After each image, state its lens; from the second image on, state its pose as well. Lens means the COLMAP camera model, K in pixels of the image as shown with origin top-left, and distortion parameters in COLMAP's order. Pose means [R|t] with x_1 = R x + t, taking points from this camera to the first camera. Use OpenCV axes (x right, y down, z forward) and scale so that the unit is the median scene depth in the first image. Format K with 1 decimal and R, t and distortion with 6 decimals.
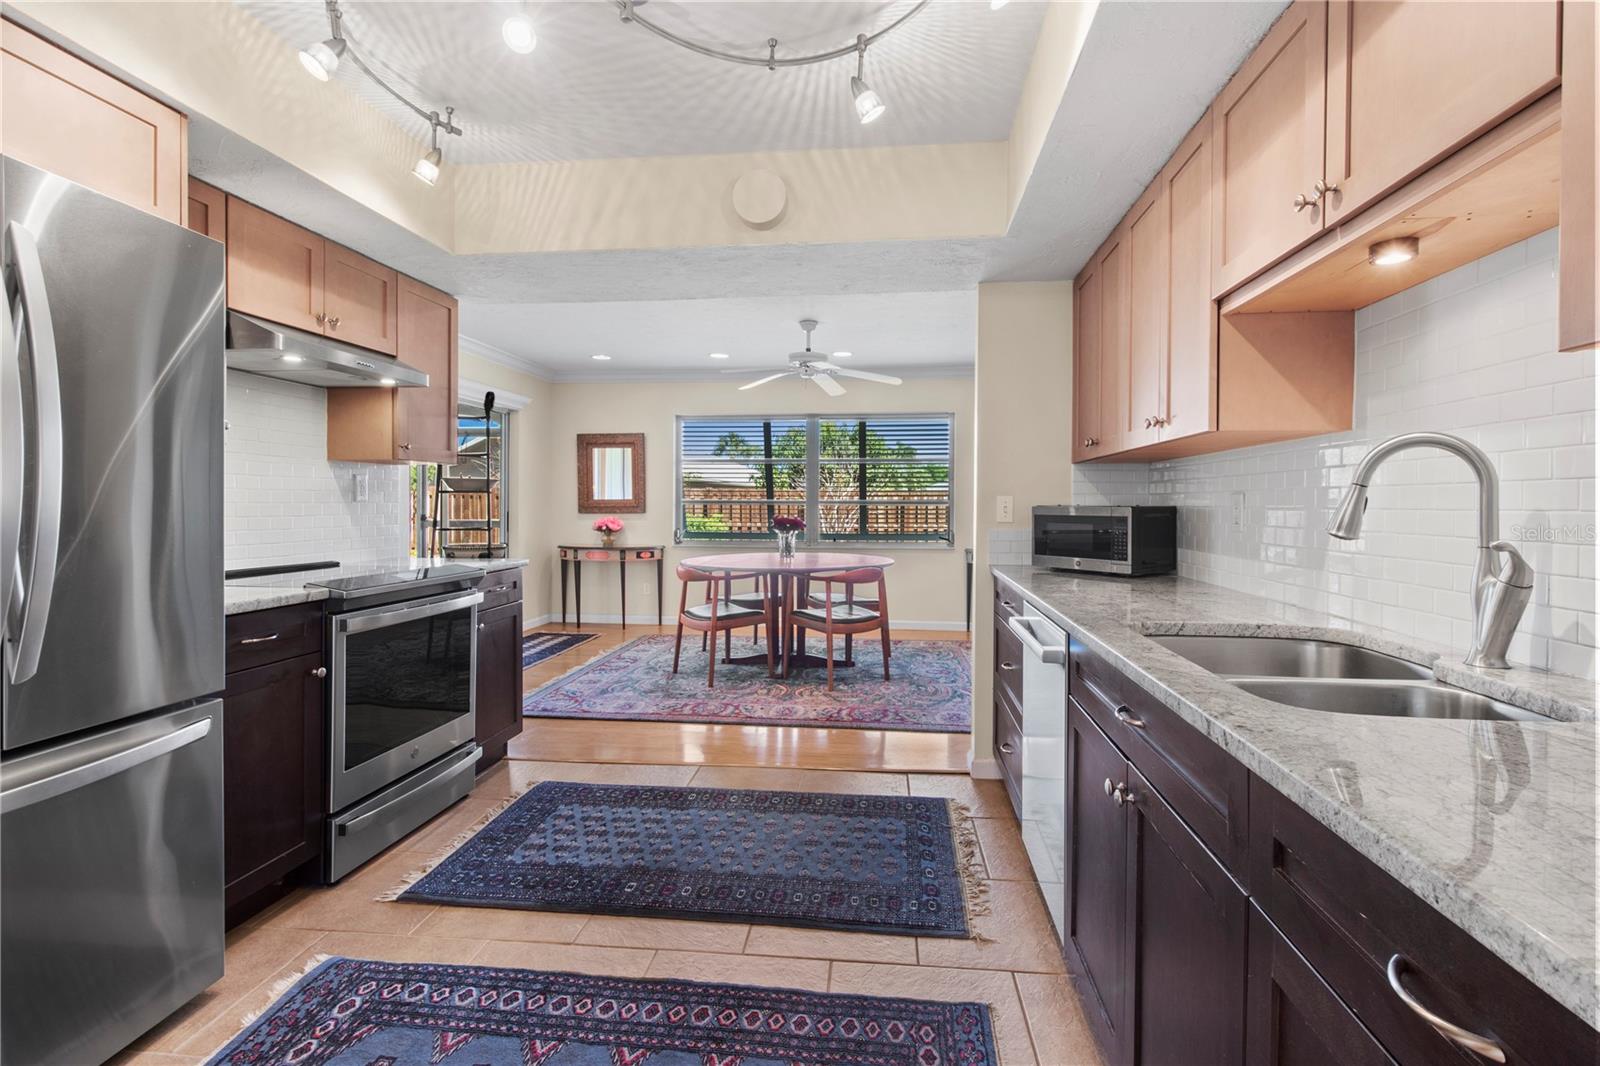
lens RADIAL K [[745.7, 0, 817.4], [0, 745.7, 510.1], [0, 0, 1]] dist [0.001638, -0.000072]
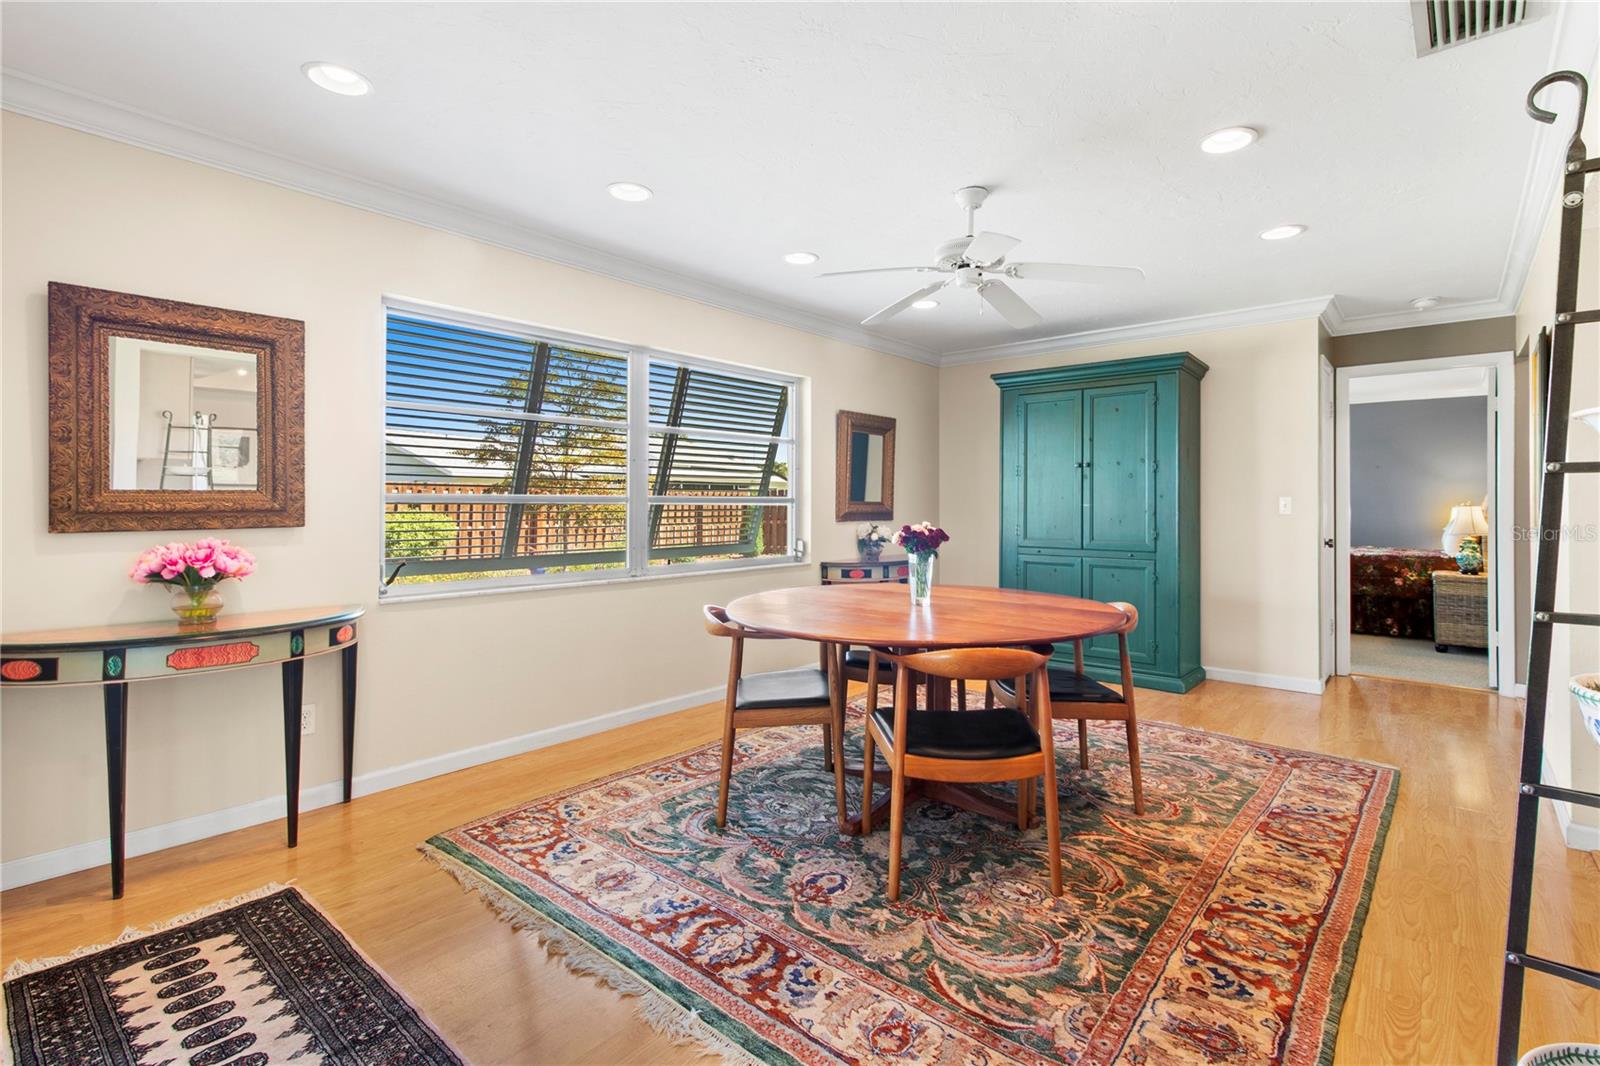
lens RADIAL K [[751.1, 0, 818.8], [0, 751.1, 489.0], [0, 0, 1]] dist [0.002869, -0.000472]
pose [[0.559858, 0.014532, 0.828461, -1.054639], [0.005103, 0.999767, -0.020985, -0.015847], [-0.828573, 0.015976, 0.559654, 1.443222]]
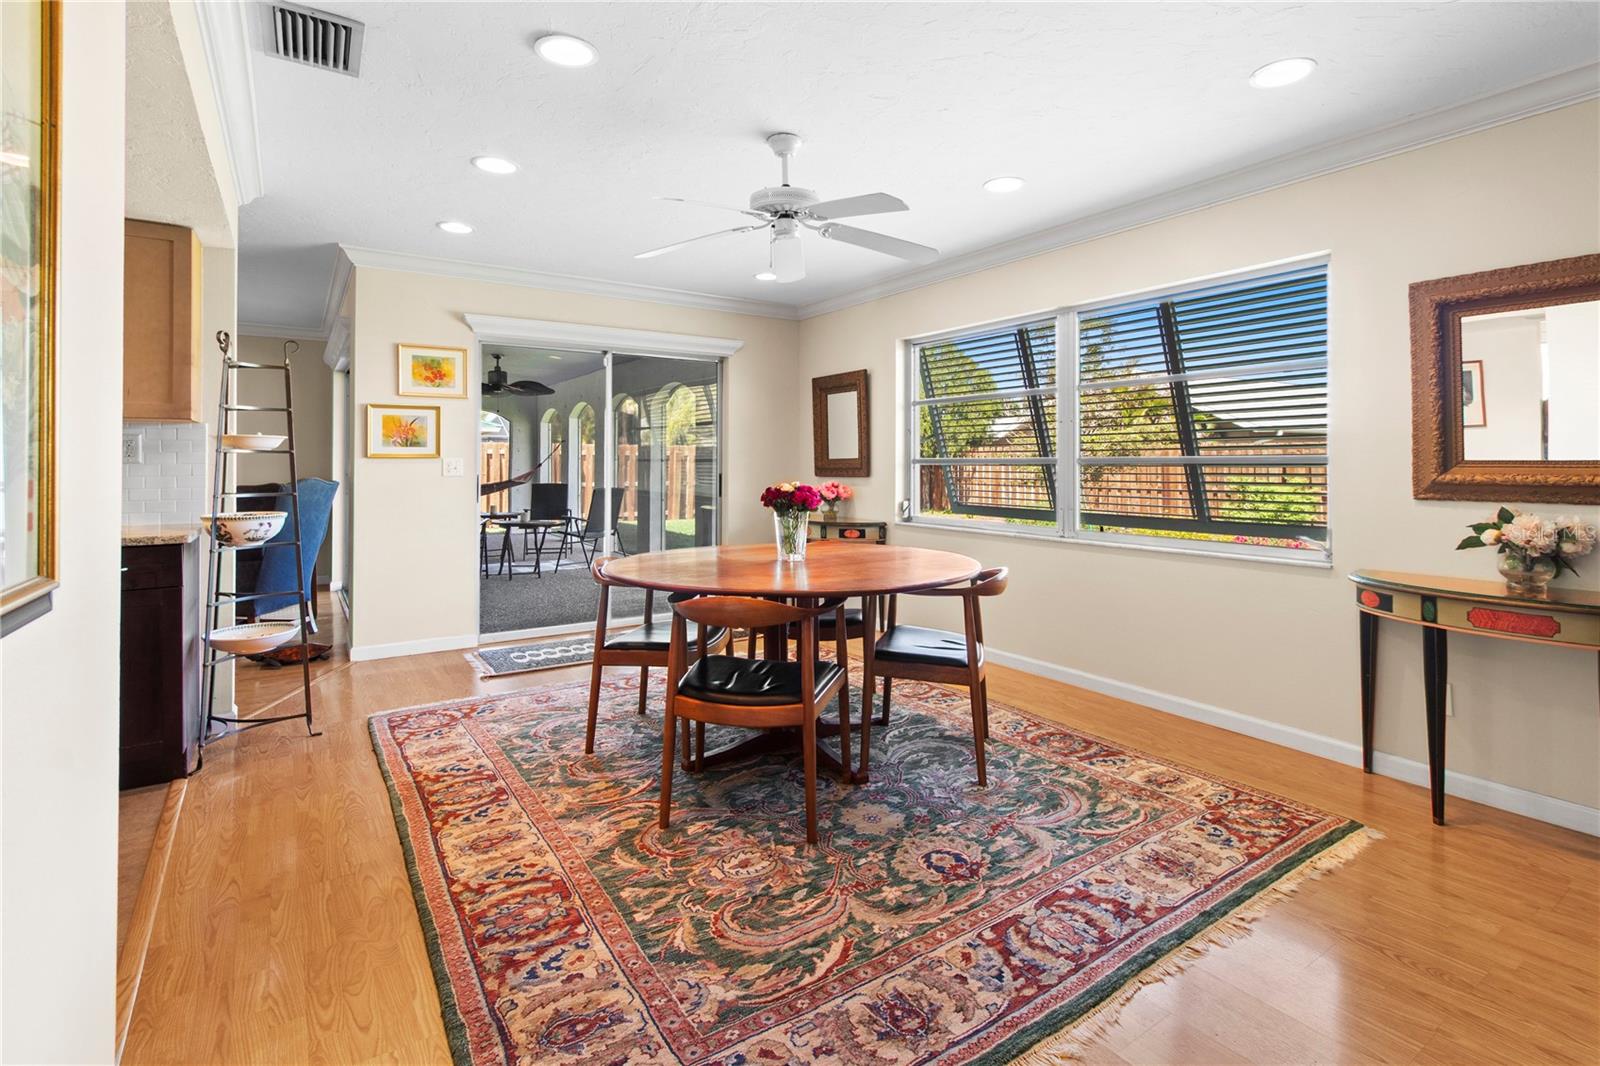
lens RADIAL K [[764.3, 0, 814.4], [0, 764.3, 462.8], [0, 0, 1]] dist [0.000141, 0.000042]
pose [[0.647090, -0.003470, -0.762406, 0.812789], [-0.004337, 0.999957, -0.008232, -0.009675], [0.762402, 0.008633, 0.647047, 1.218580]]
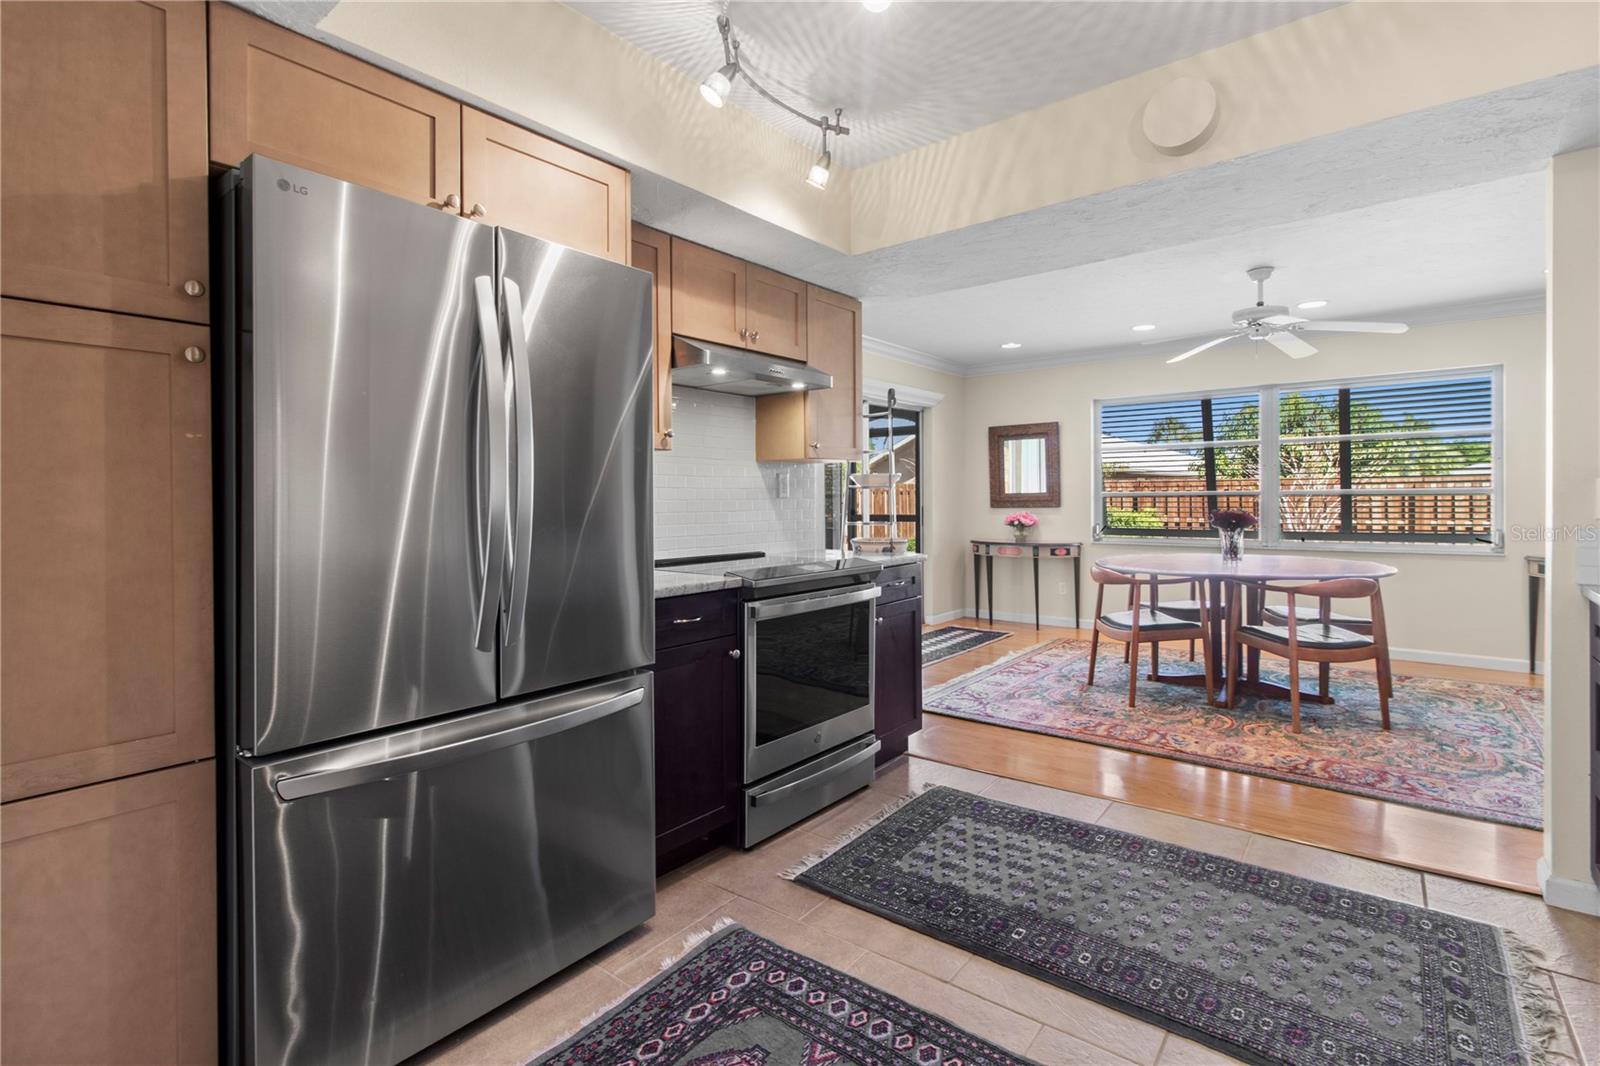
lens RADIAL K [[752.3, 0, 810.7], [0, 752.3, 502.6], [0, 0, 1]] dist [0.002206, 0.000620]
pose [[0.846940, -0.007486, -0.531636, 0.013909], [0.006283, 0.999972, -0.004071, 0.000000], [0.531652, 0.000107, 0.846963, 0.095561]]
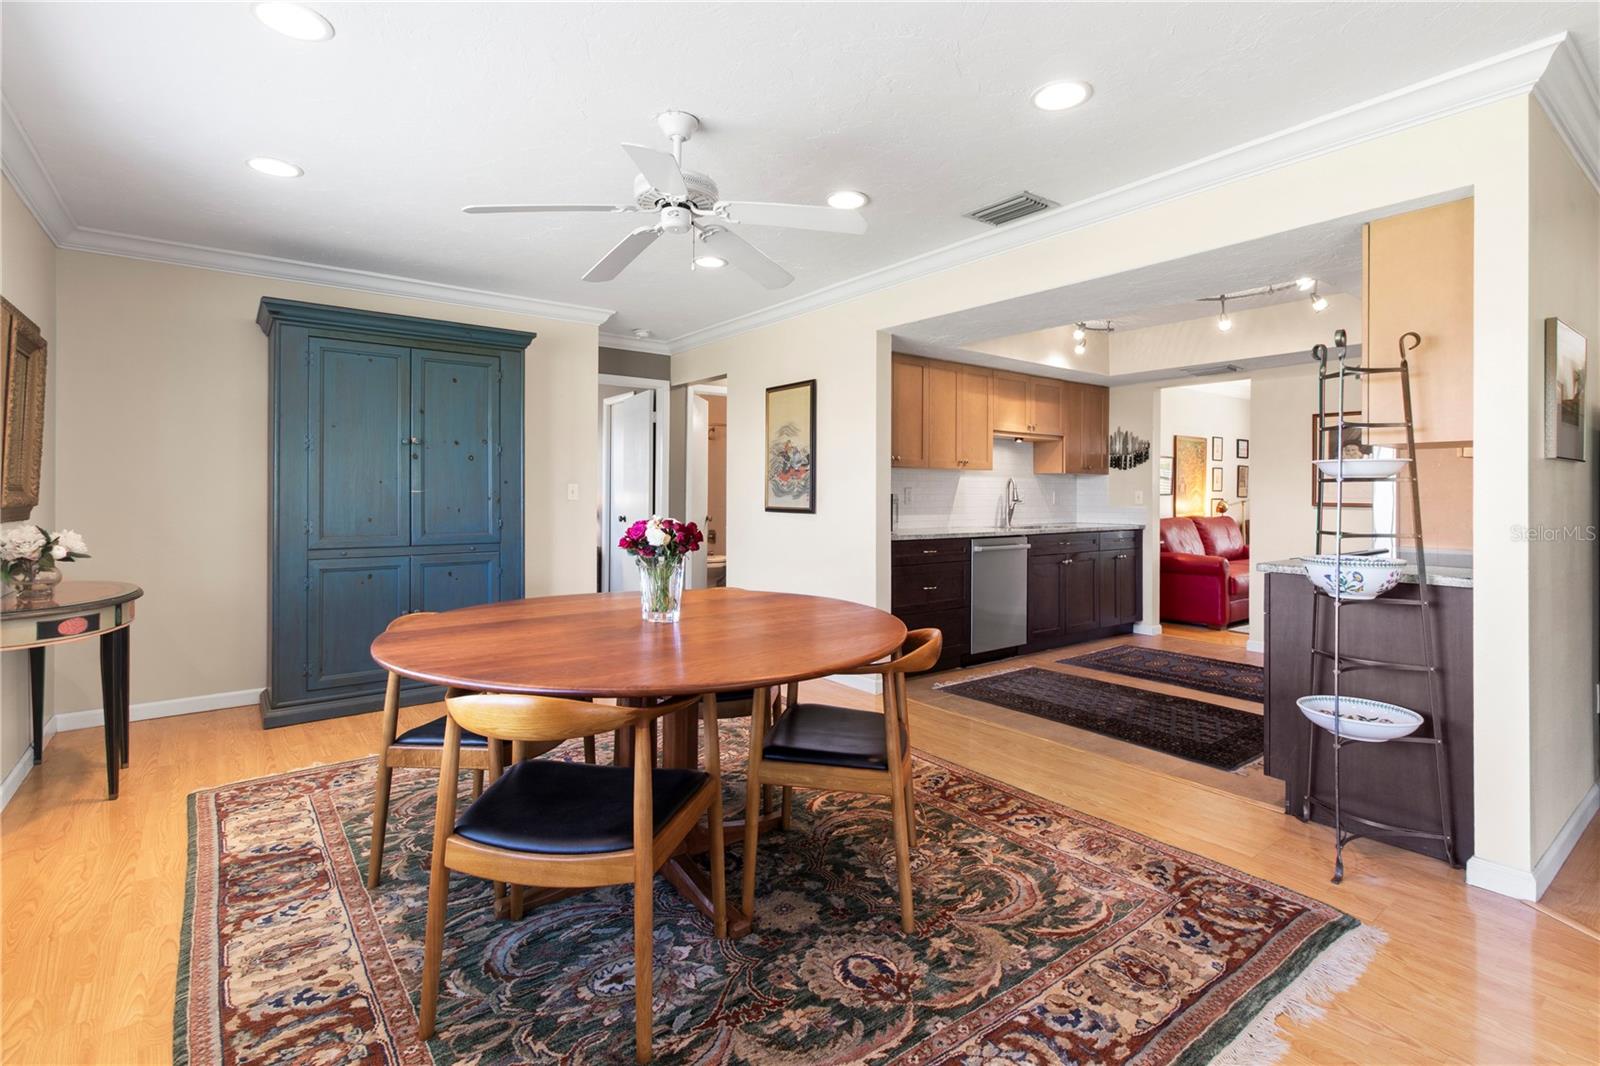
lens RADIAL K [[751.1, 0, 818.8], [0, 751.1, 489.0], [0, 0, 1]] dist [0.002869, -0.000472]
pose [[-0.698590, -0.004416, 0.715509, -0.799502], [-0.002478, 0.999990, 0.003753, -0.024195], [-0.715518, 0.000849, -0.698594, 2.390232]]
